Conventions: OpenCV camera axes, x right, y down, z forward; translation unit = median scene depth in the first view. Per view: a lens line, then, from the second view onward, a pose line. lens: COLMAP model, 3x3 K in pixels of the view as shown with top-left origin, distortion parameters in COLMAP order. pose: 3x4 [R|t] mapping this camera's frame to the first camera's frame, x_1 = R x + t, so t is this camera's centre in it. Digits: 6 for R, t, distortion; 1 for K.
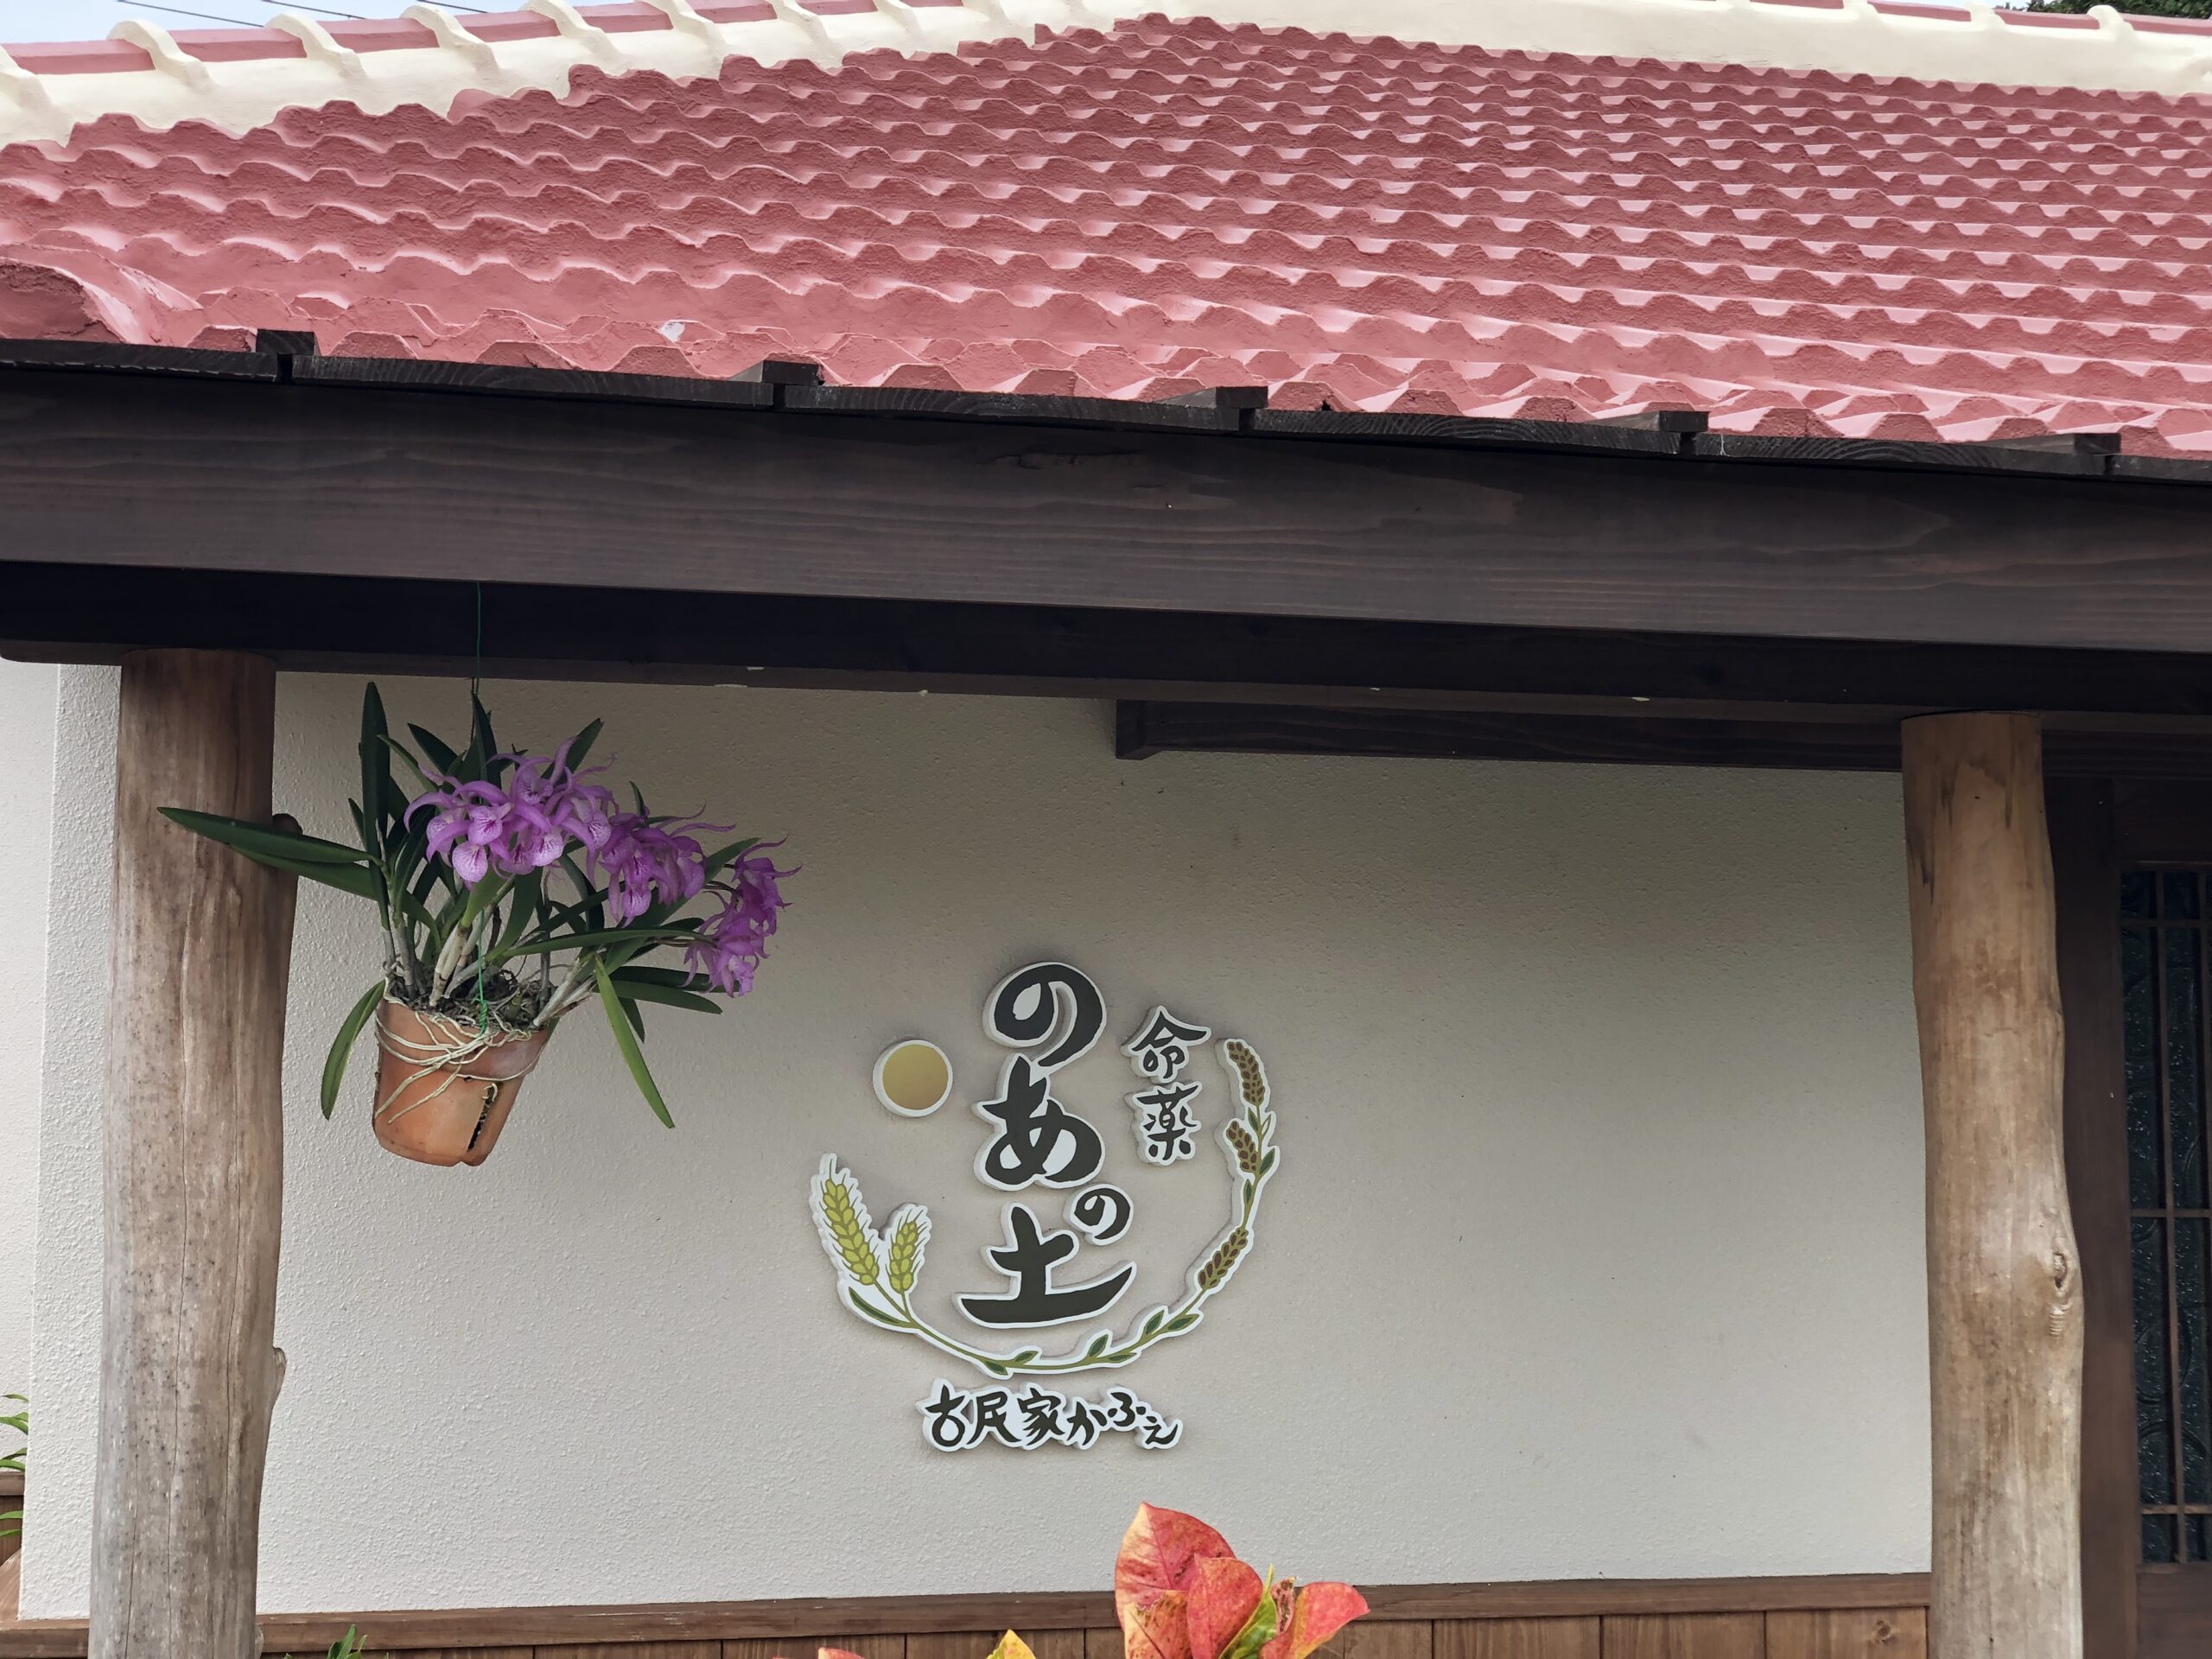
lens RADIAL K [[3284.5, 0, 1093.4], [0, 3284.5, 830.2], [0, 0, 1]] dist [0.079539, 0.000000]
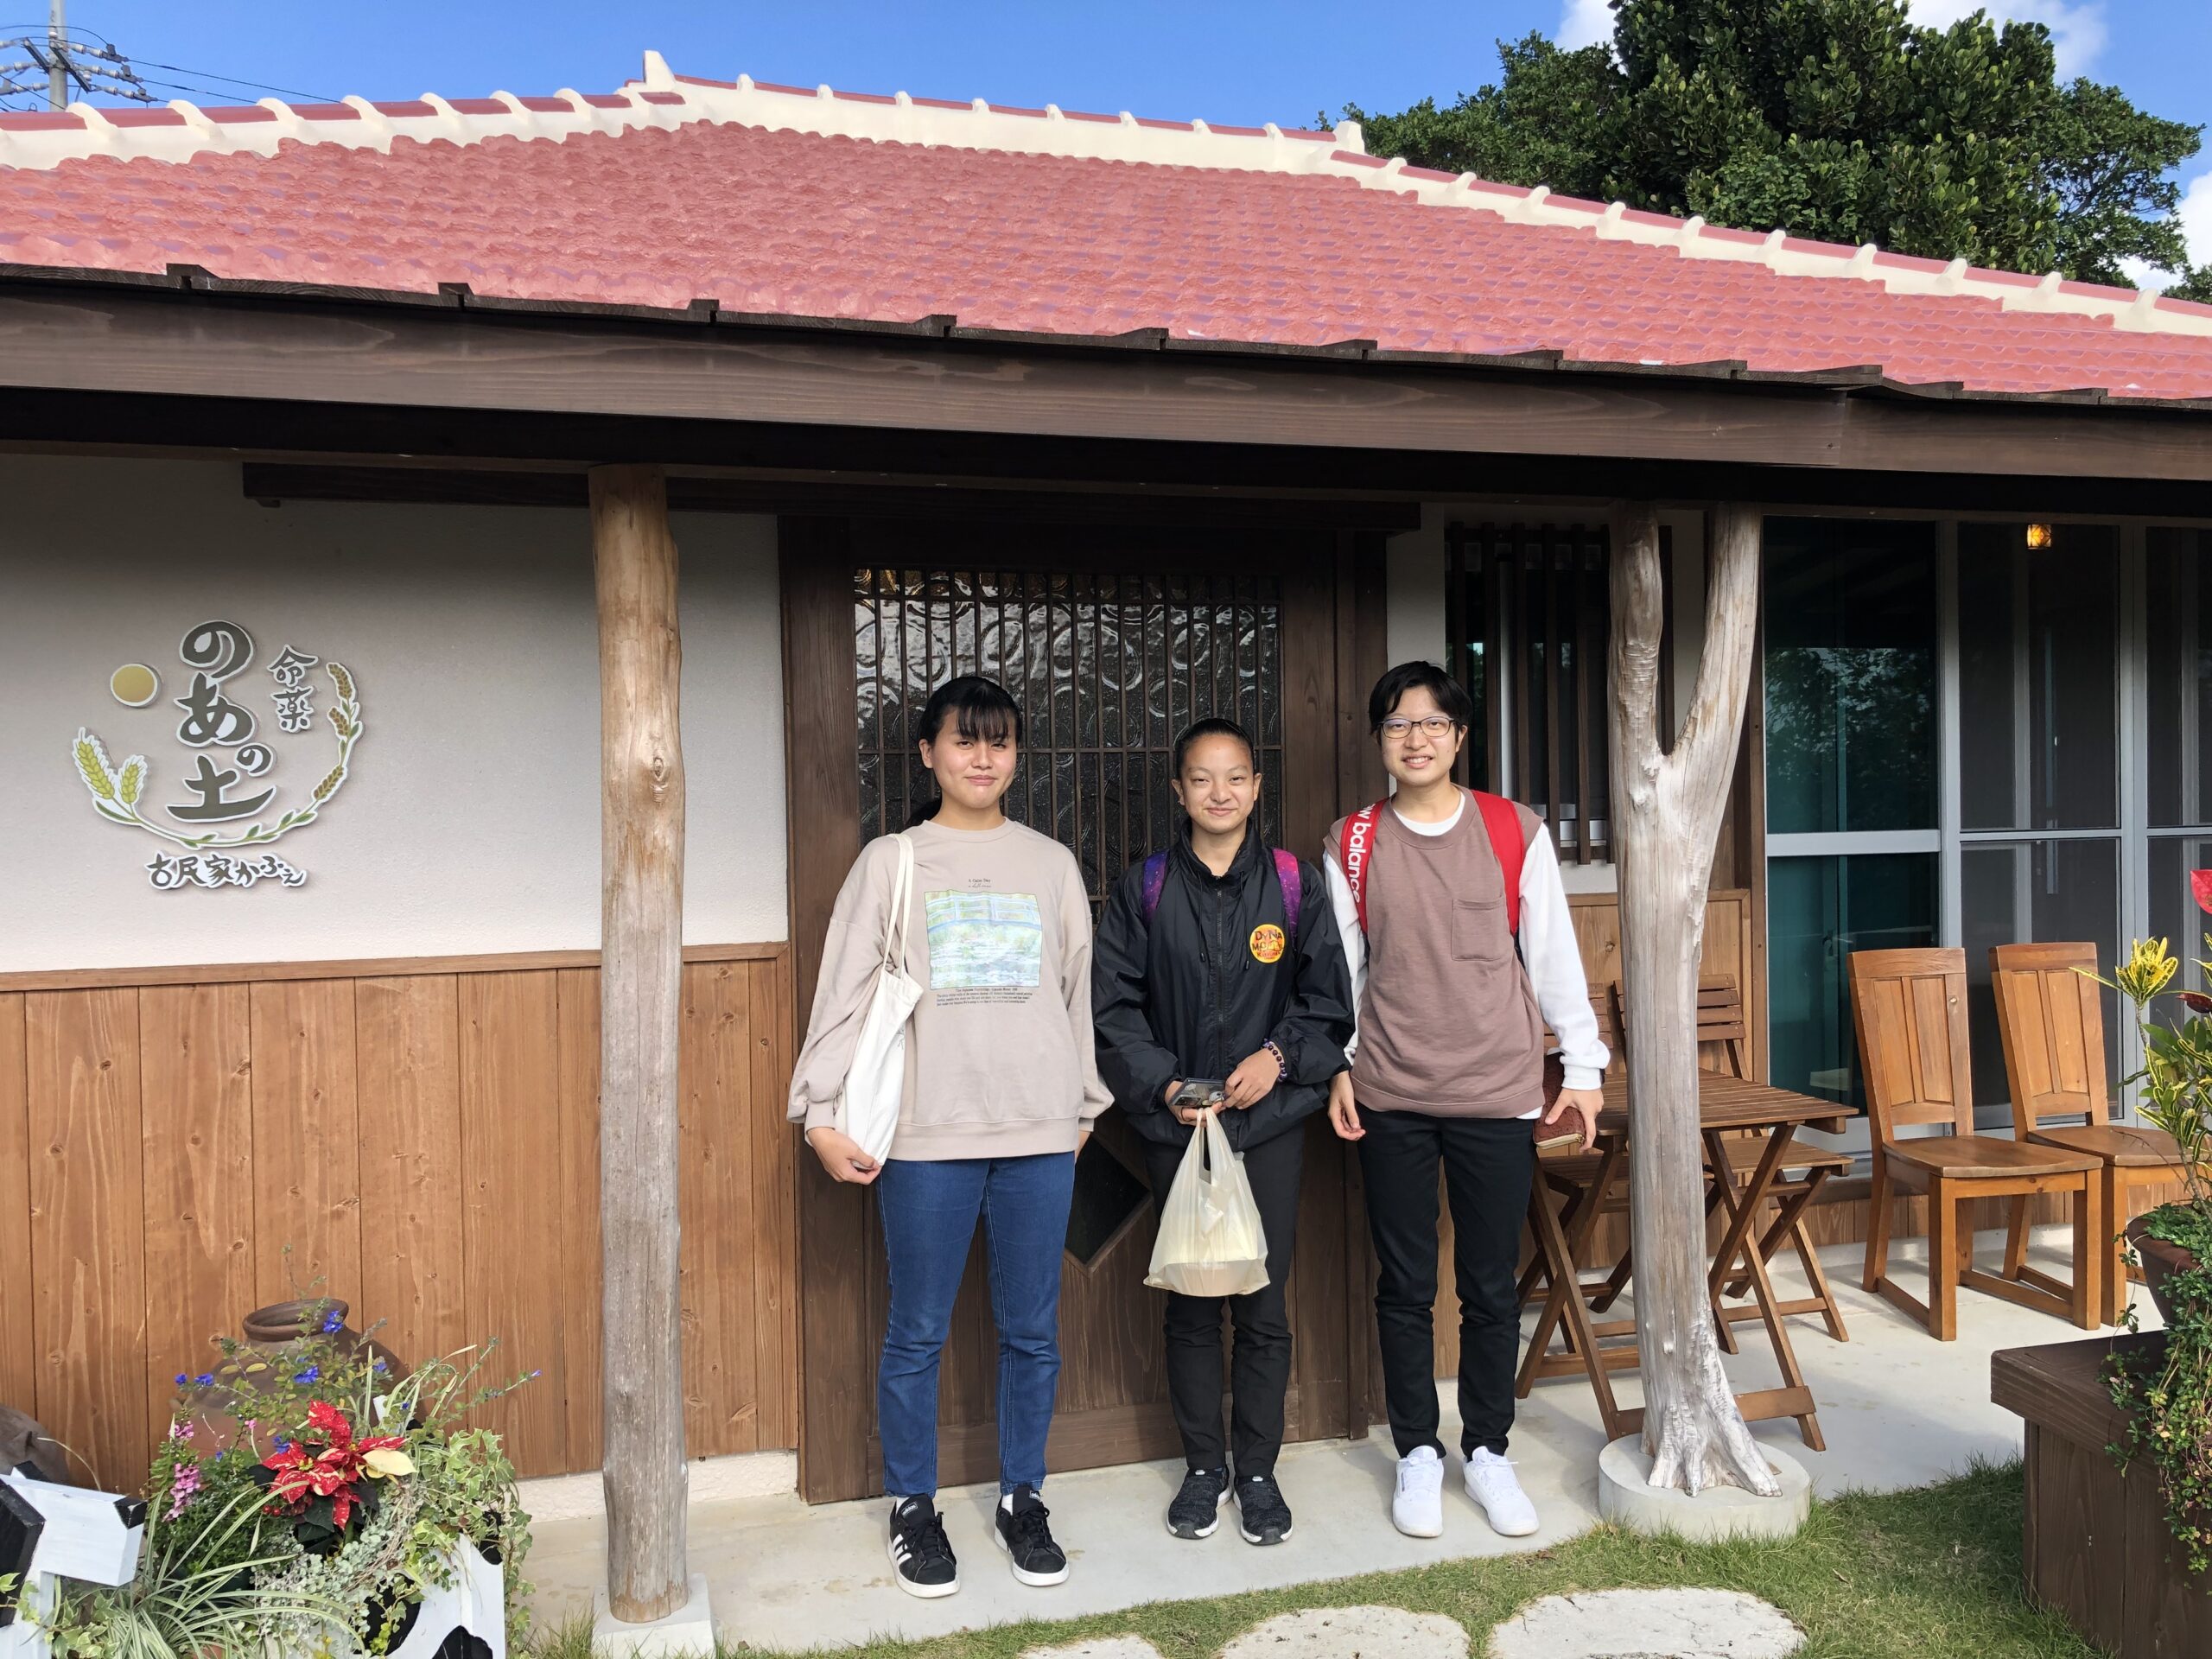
lens RADIAL K [[1807.2, 0, 1111.4], [0, 1807.2, 831.0], [0, 0, 1]] dist [0.008492, 0.016229]
pose [[0.997803, -0.020246, 0.063081, 0.411348], [0.012707, 0.992968, 0.117702, 0.044600], [-0.065021, -0.116642, 0.991043, -0.024525]]
